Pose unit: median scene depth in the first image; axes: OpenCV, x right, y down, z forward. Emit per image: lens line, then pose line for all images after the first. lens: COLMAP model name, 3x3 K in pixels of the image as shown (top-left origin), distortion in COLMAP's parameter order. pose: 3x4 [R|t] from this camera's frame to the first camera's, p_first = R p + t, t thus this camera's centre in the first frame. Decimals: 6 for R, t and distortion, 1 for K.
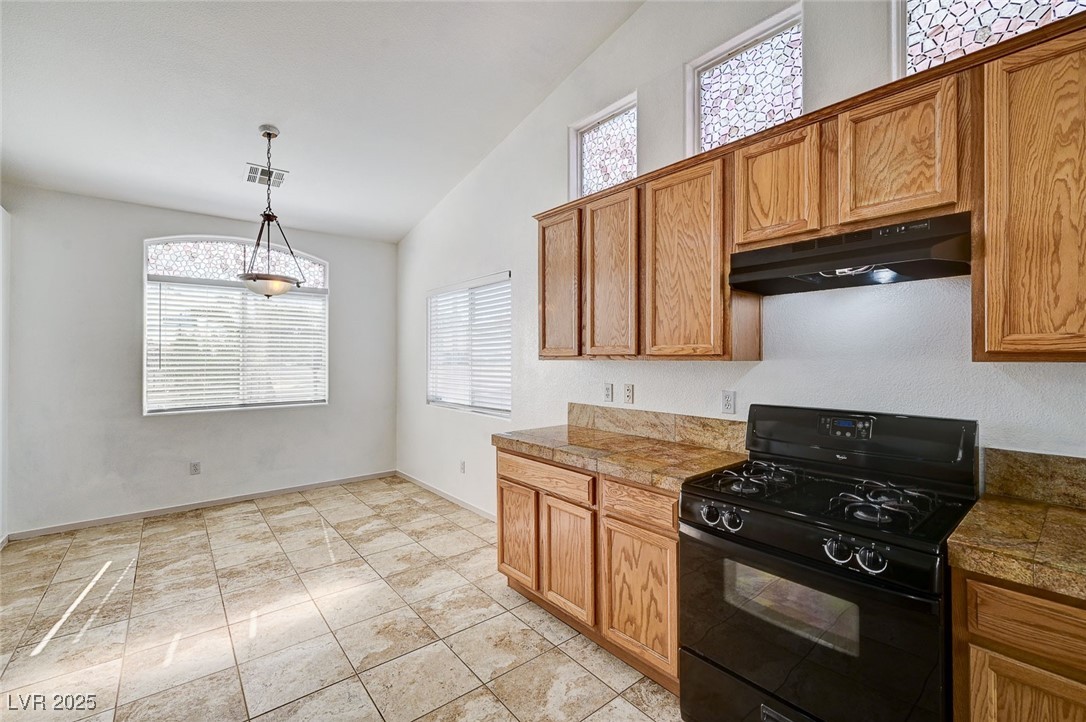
lens RADIAL K [[464.5, 0, 546.9], [0, 464.5, 356.9], [0, 0, 1]] dist [0.001152, -0.000022]
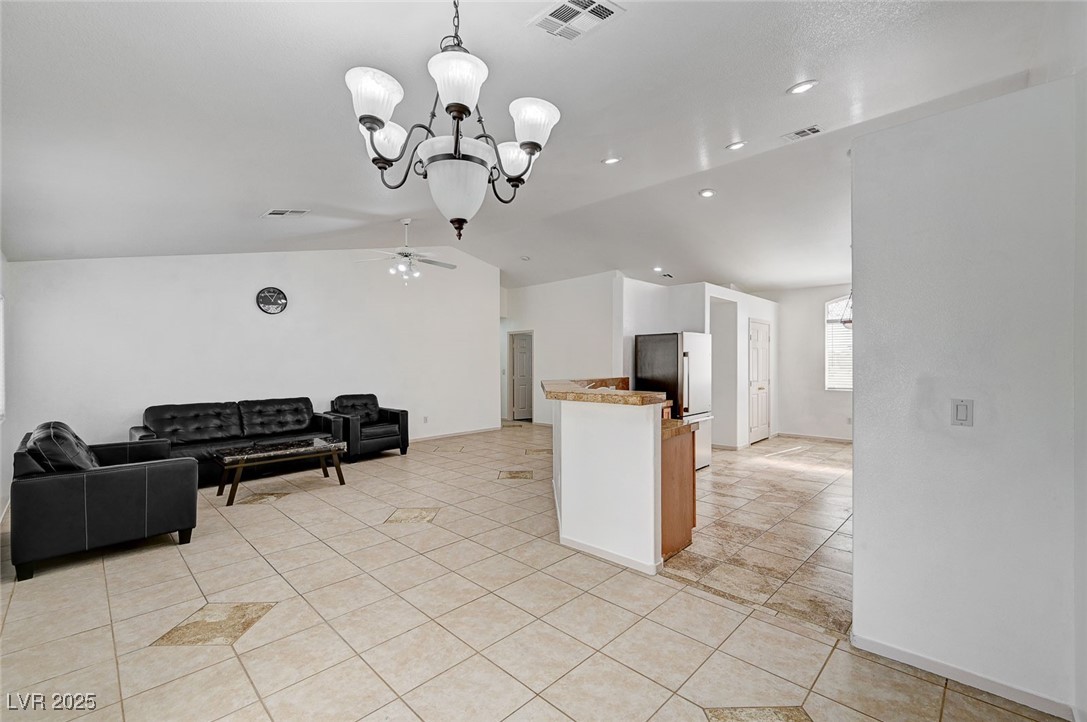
lens RADIAL K [[459.5, 0, 543.5], [0, 459.5, 361.0], [0, 0, 1]] dist [0.001218, 0.000114]
pose [[0.100595, -0.002450, -0.994924, 1.281769], [0.004199, 0.999989, -0.002038, 0.001680], [0.994919, -0.003973, 0.100604, -0.542291]]
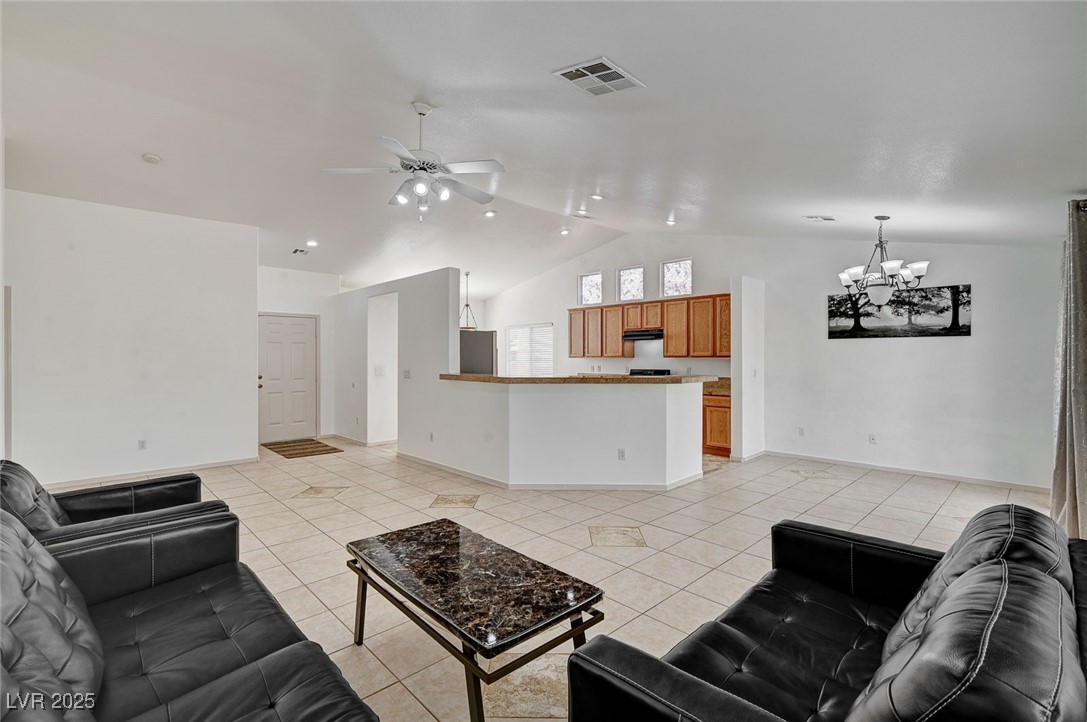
lens RADIAL K [[489.9, 0, 547.0], [0, 489.9, 356.7], [0, 0, 1]] dist [0.001093, 0.000021]
pose [[0.997392, 0.000504, 0.072178, -0.361275], [-0.000398, 0.999999, -0.001480, 0.003710], [-0.072179, 0.001447, 0.997391, -1.996943]]
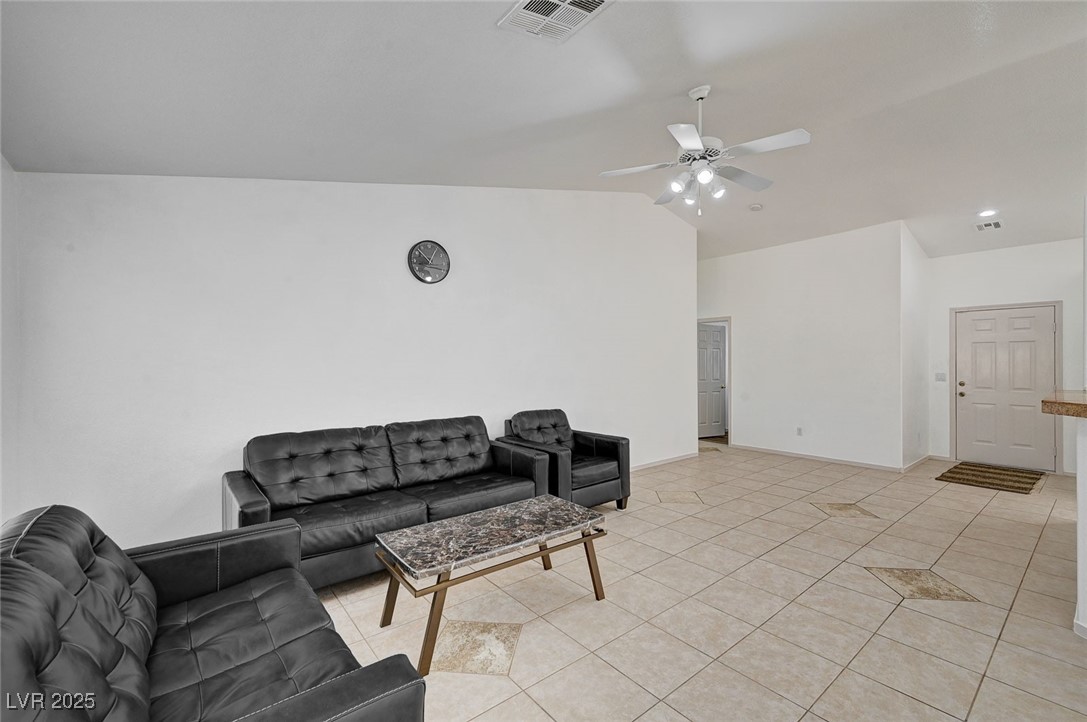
lens RADIAL K [[458.6, 0, 547.5], [0, 458.6, 360.0], [0, 0, 1]] dist [0.000438, 0.000414]
pose [[-0.013989, -0.001240, -0.999901, 0.393797], [0.002419, 0.999996, -0.001274, 0.000048], [0.999899, -0.002437, -0.013986, -1.195137]]
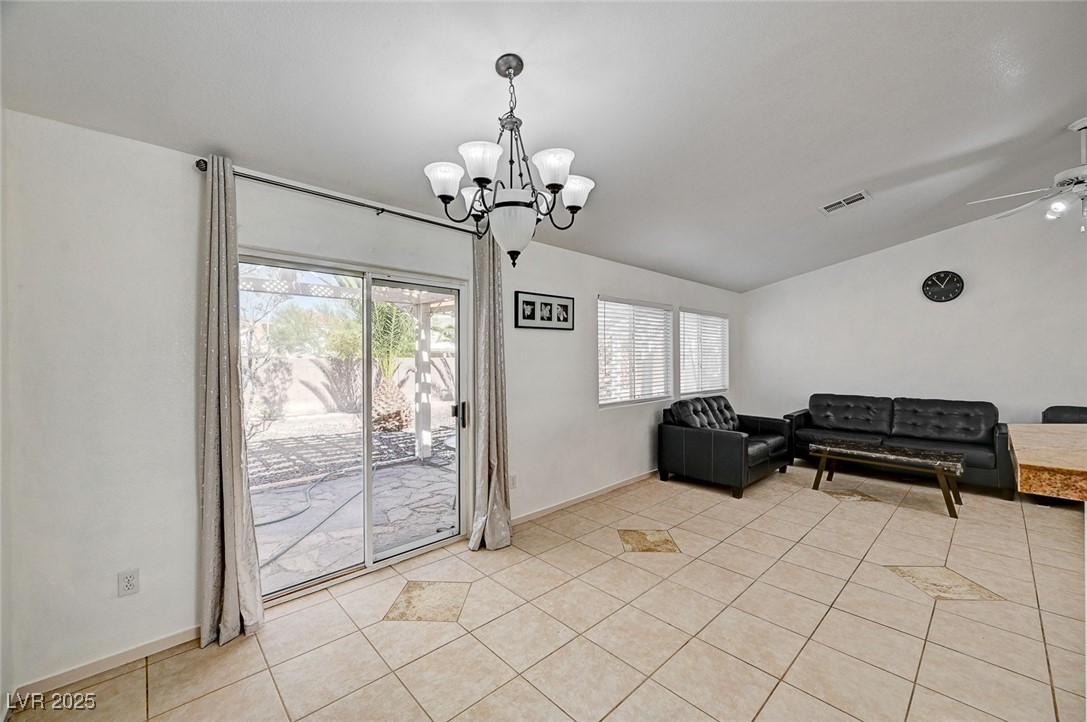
lens RADIAL K [[429.8, 0, 550.8], [0, 429.8, 358.9], [0, 0, 1]] dist [0.004630, 0.000021]
pose [[-0.997547, 0.005327, -0.069796, 0.747156], [0.005129, 0.999982, 0.003008, -0.008609], [0.069811, 0.002642, -0.997557, 0.029904]]
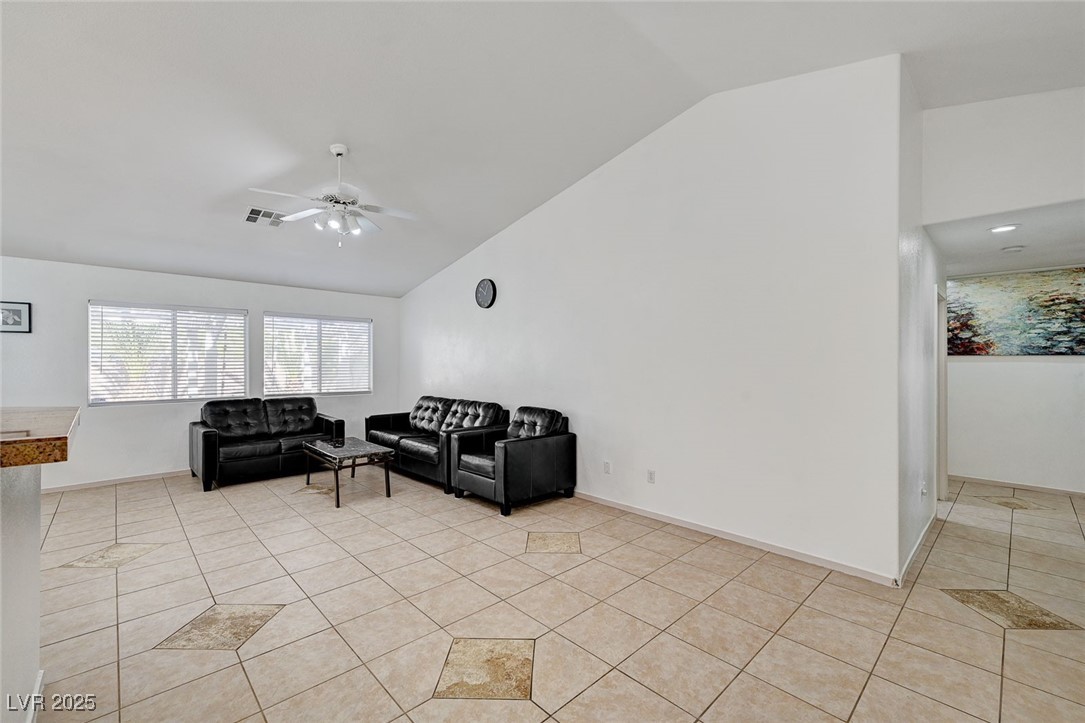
lens RADIAL K [[453.5, 0, 547.8], [0, 453.5, 365.2], [0, 0, 1]] dist [0.000258, 0.000160]
pose [[-0.997589, -0.000163, -0.069396, -1.024535], [-0.000678, 0.999972, 0.007391, 0.001644], [0.069393, 0.007420, -0.997562, 0.328609]]
